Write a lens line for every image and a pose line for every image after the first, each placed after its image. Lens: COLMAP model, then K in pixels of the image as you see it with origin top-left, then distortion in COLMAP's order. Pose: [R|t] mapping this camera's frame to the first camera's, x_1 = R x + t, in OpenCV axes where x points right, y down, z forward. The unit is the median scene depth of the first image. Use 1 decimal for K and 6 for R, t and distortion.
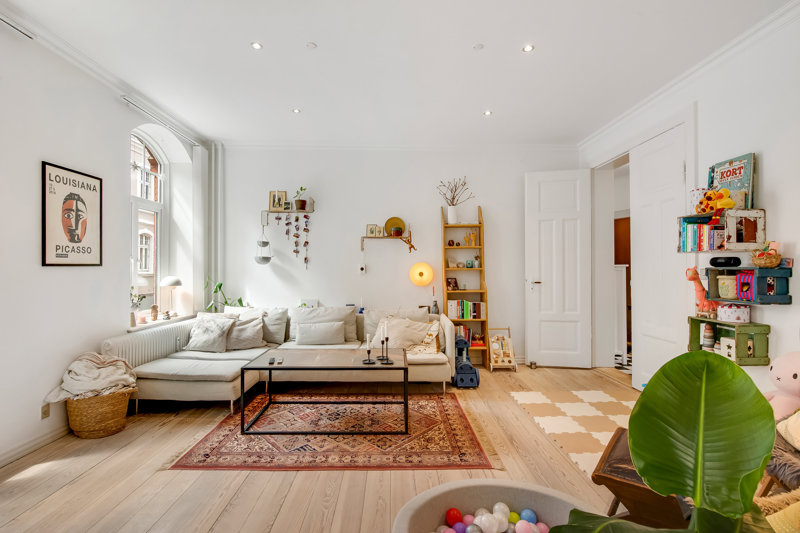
lens RADIAL K [[369.2, 0, 400.0], [0, 369.2, 266.5], [0, 0, 1]] dist [-0.012077, -0.000699]
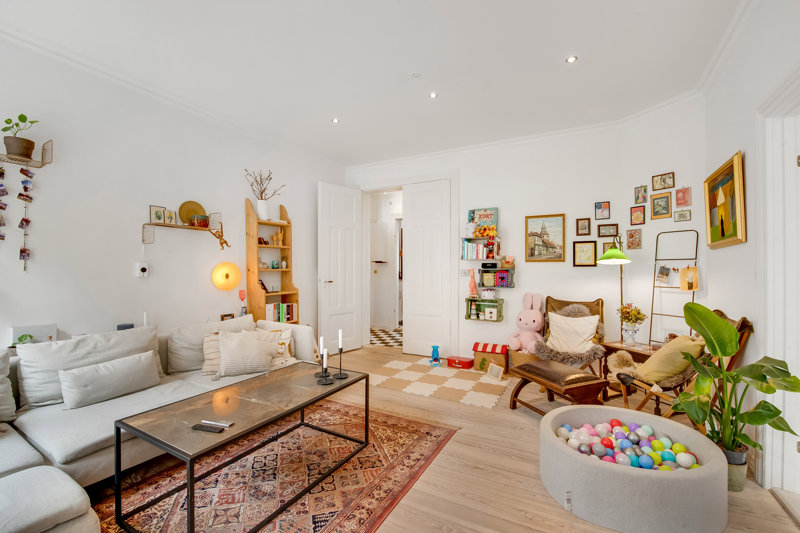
lens RADIAL K [[336.7, 0, 398.9], [0, 336.7, 270.3], [0, 0, 1]] dist [-0.020242, 0.000017]
pose [[0.498925, -0.002194, 0.866642, -0.481352], [-0.005155, 0.999972, 0.005500, 0.001888], [-0.866630, -0.007212, 0.498900, 0.355001]]
